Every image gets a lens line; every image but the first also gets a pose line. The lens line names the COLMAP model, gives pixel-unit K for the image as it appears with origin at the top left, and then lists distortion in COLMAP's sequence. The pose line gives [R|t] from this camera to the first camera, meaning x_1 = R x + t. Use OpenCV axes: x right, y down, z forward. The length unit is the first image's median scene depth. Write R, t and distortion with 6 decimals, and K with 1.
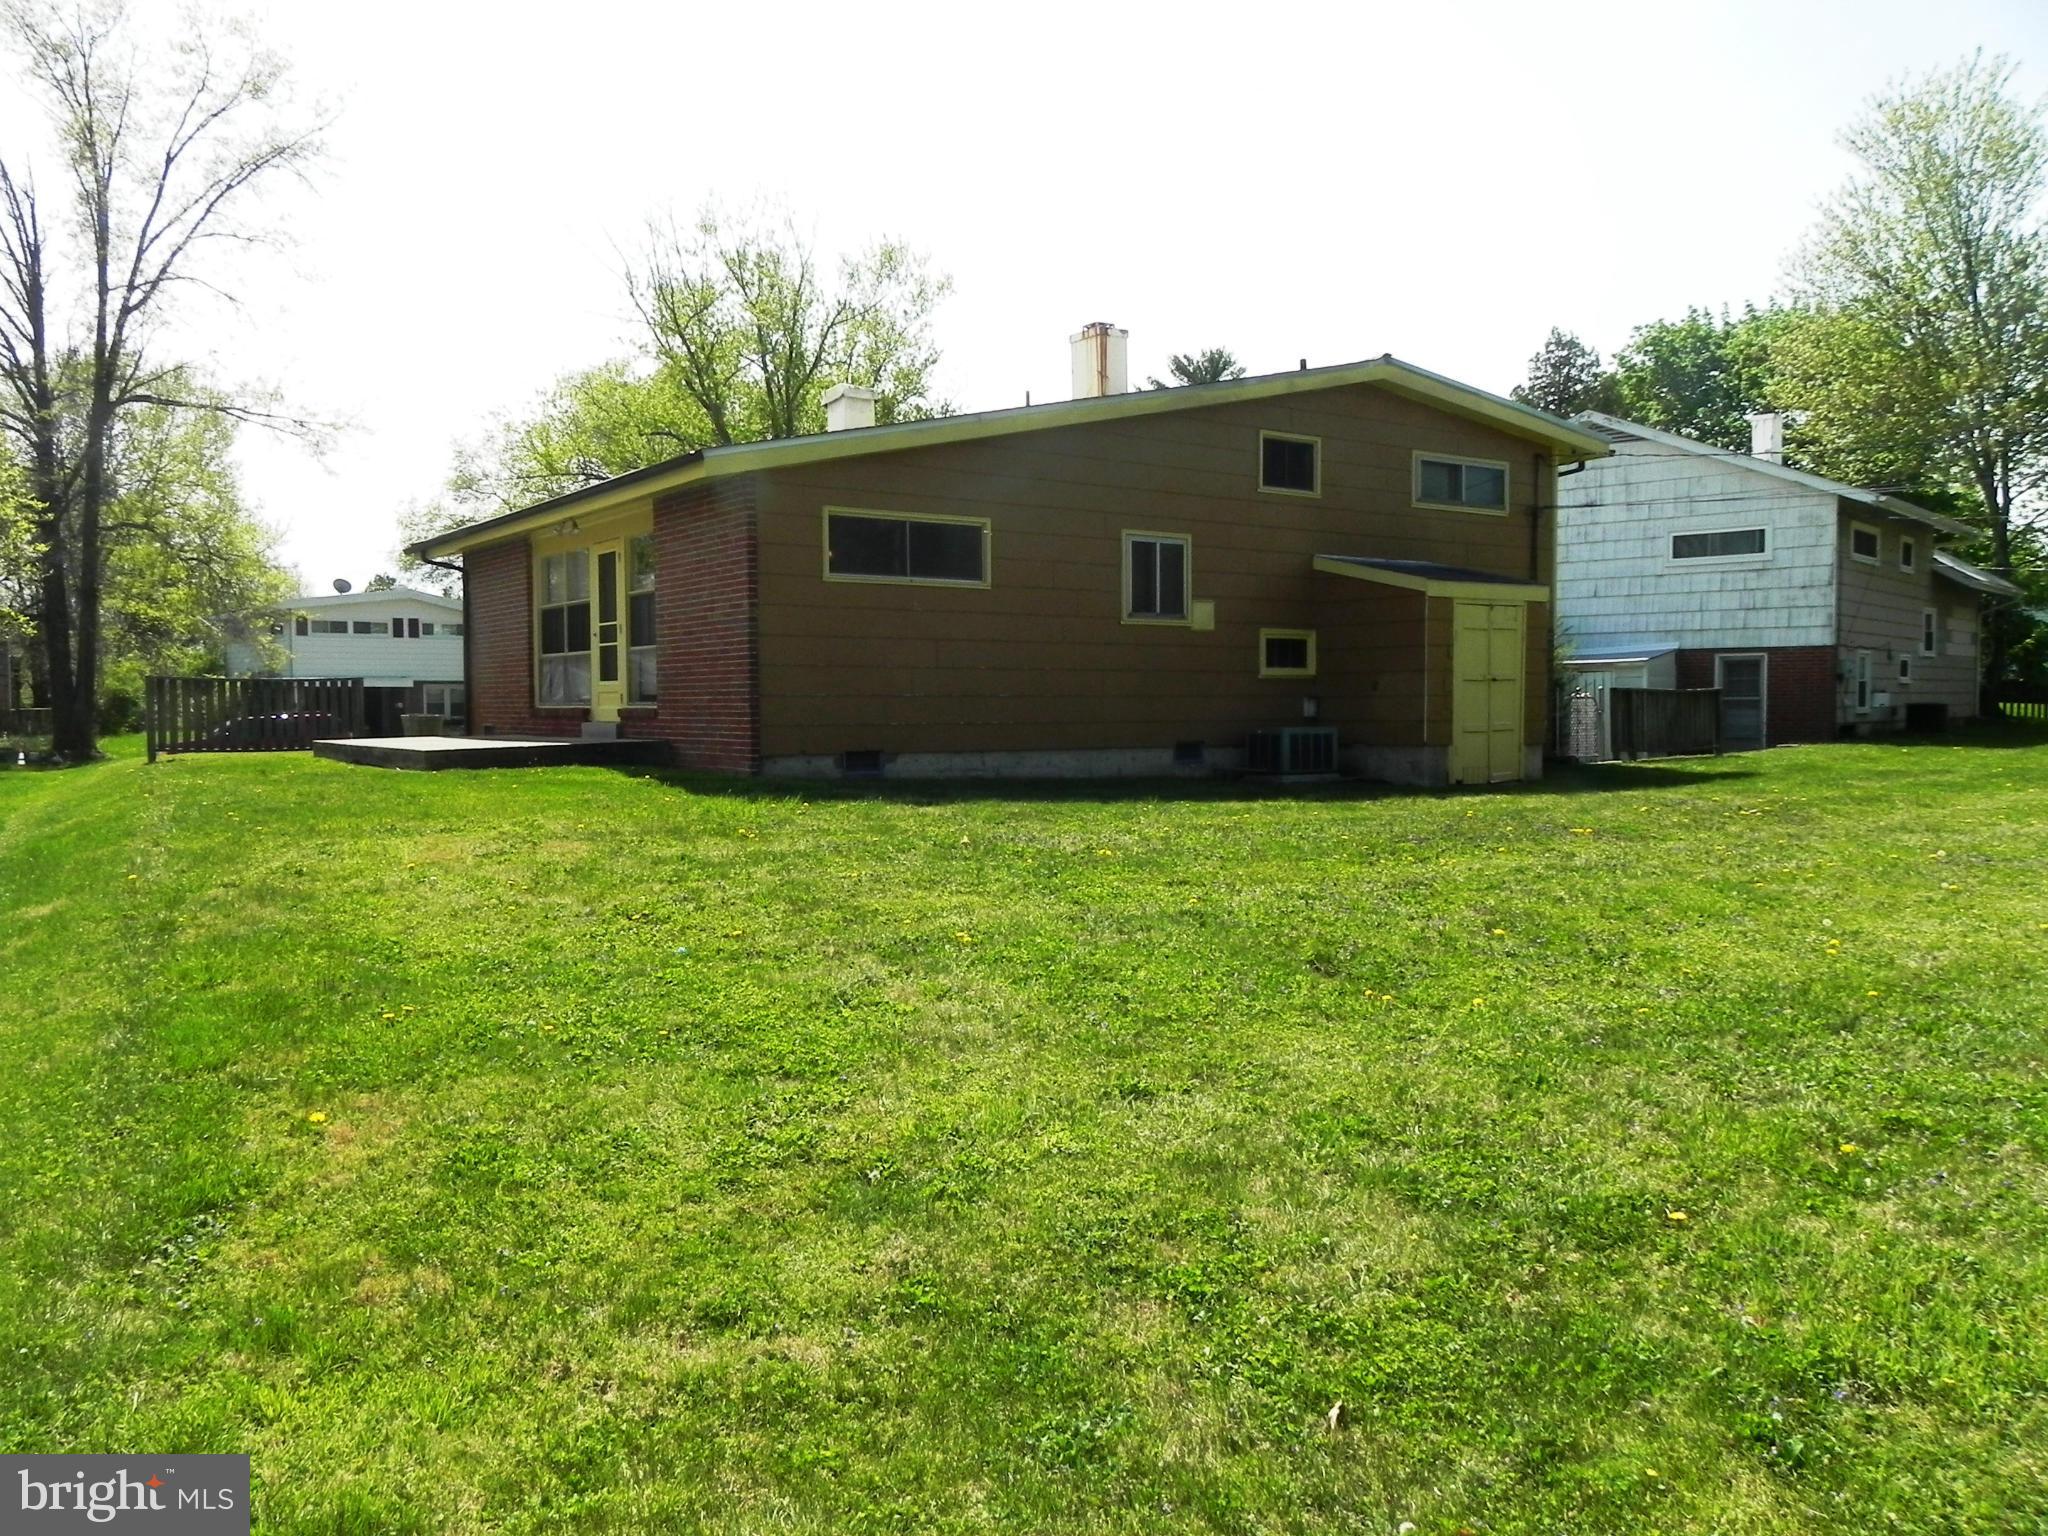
lens RADIAL K [[1606.2, 0, 1024.0], [0, 1606.2, 768.0], [0, 0, 1]] dist [0.009238, -0.029180]
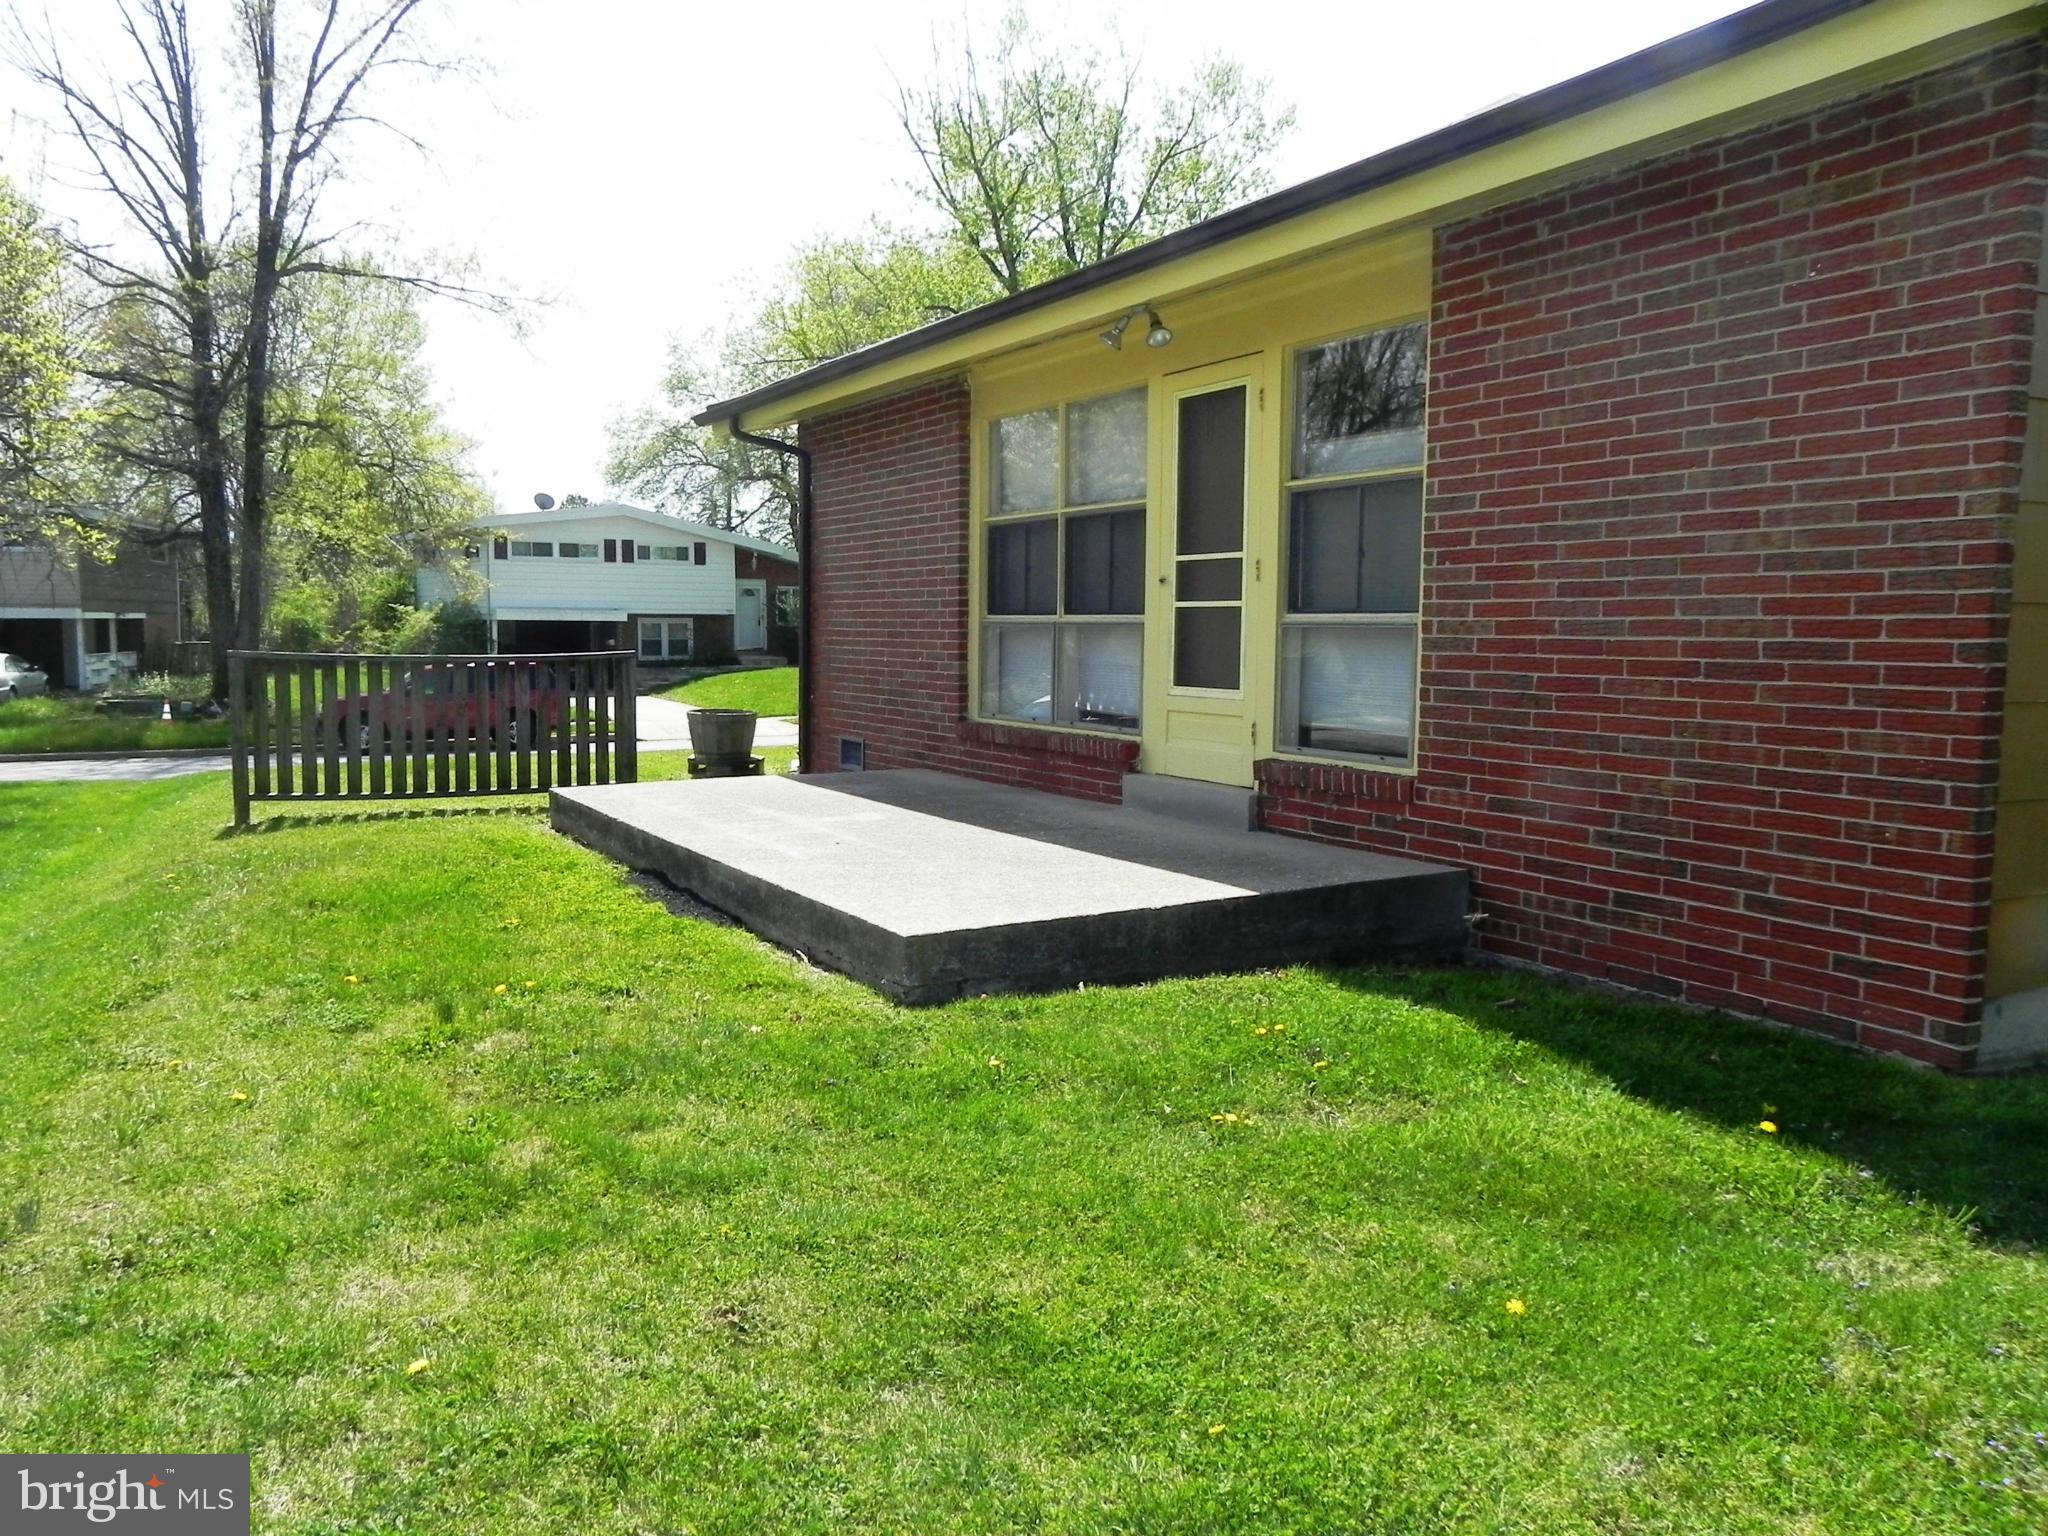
lens RADIAL K [[1606.2, 0, 1024.0], [0, 1606.2, 768.0], [0, 0, 1]] dist [0.009238, -0.029180]
pose [[0.994466, 0.020677, -0.103000, -0.100192], [-0.015850, 0.998747, 0.047470, -0.019977], [0.103853, -0.045575, 0.993548, 0.213285]]
